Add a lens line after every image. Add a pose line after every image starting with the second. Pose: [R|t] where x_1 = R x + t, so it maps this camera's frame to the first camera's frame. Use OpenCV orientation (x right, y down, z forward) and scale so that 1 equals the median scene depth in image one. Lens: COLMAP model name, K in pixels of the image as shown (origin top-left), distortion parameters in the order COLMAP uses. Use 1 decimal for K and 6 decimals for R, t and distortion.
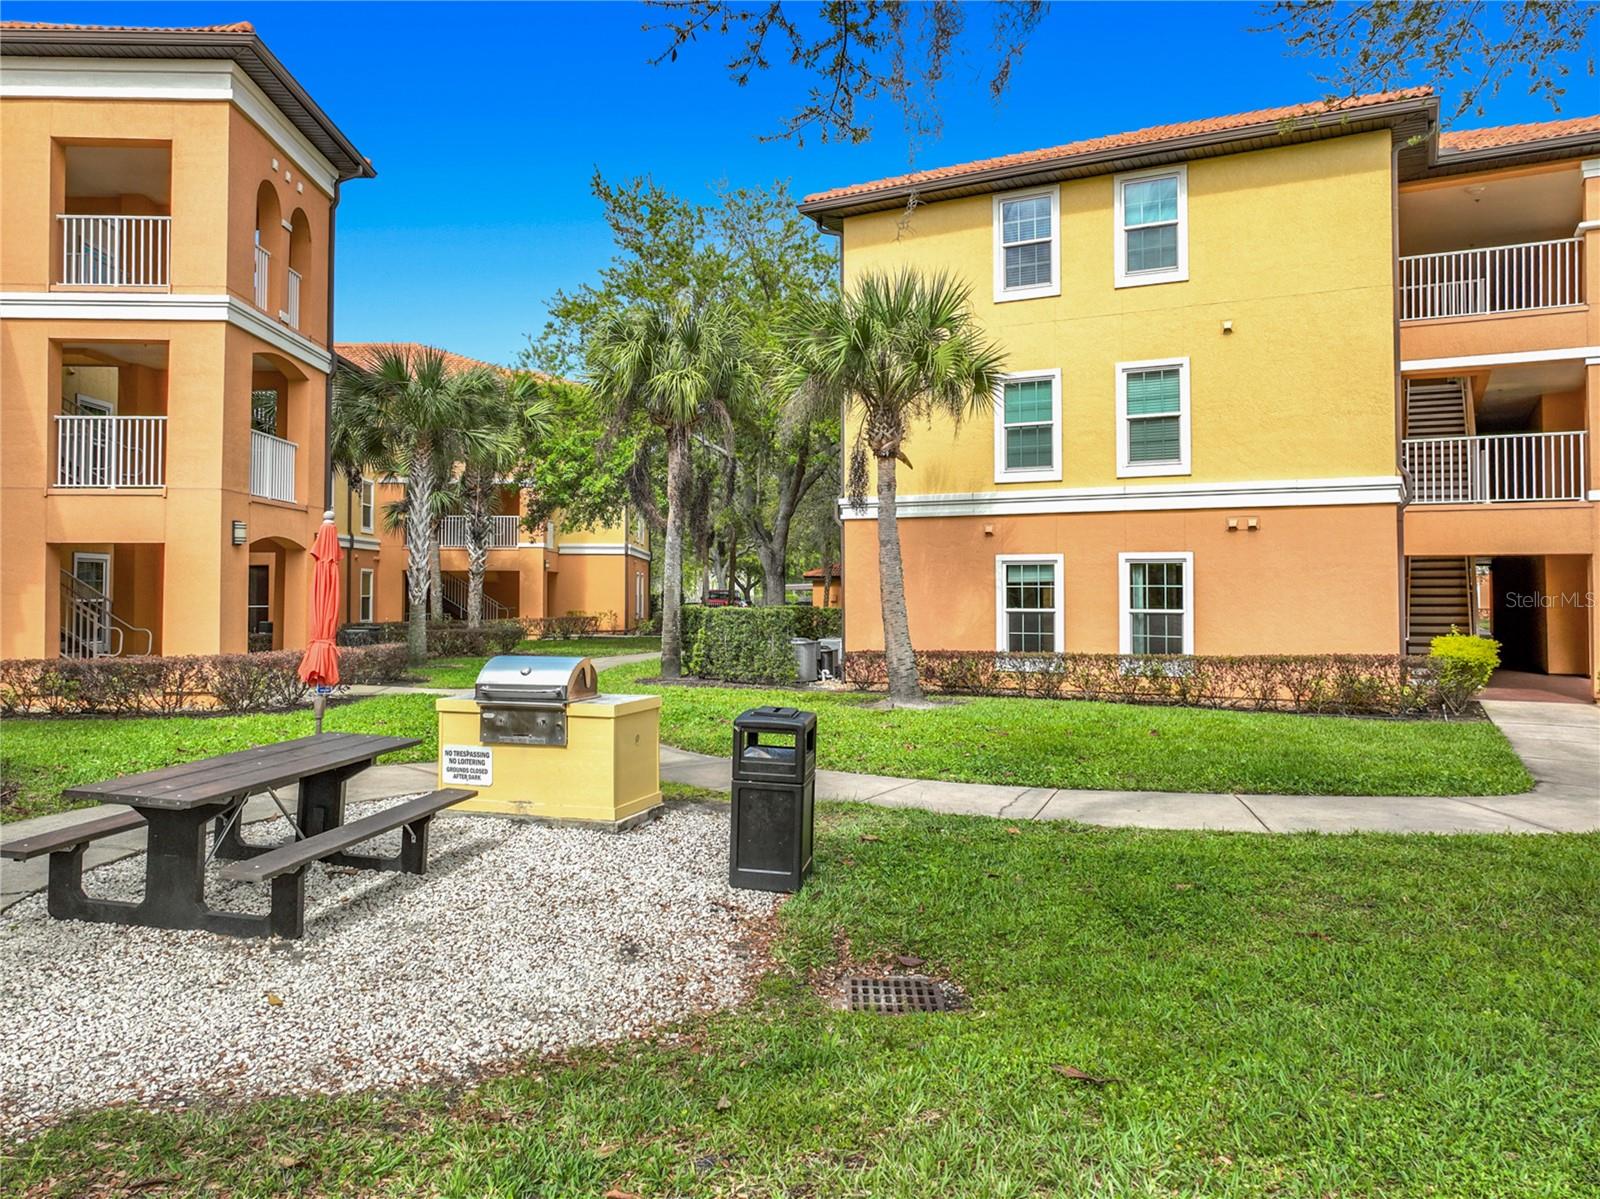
lens RADIAL K [[1135.4, 0, 825.7], [0, 1135.4, 566.7], [0, 0, 1]] dist [-0.028615, 0.005648]
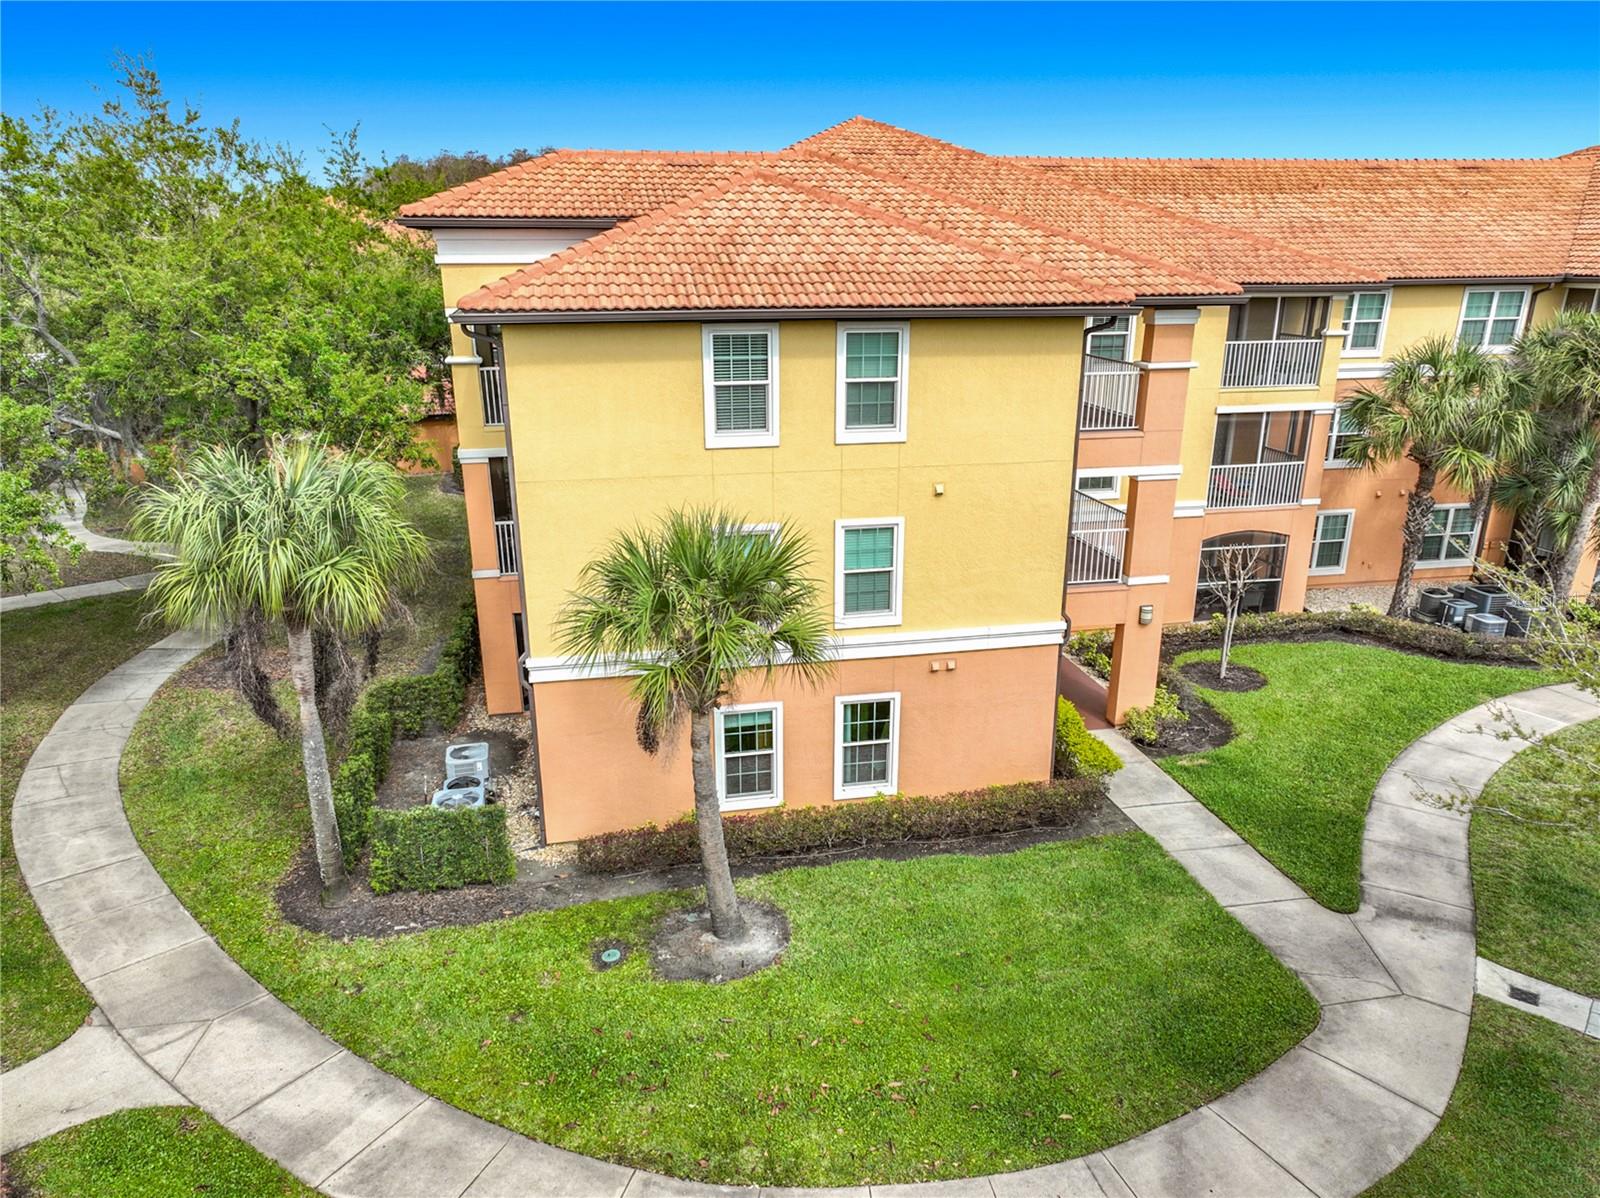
lens RADIAL K [[1094.6, 0, 795.0], [0, 1094.6, 631.1], [0, 0, 1]] dist [0.035739, 0.000311]
pose [[0.770938, -0.204974, 0.603026, -0.374948], [-0.012274, 0.941842, 0.335833, -0.413789], [-0.636792, -0.266308, 0.723585, 0.302064]]
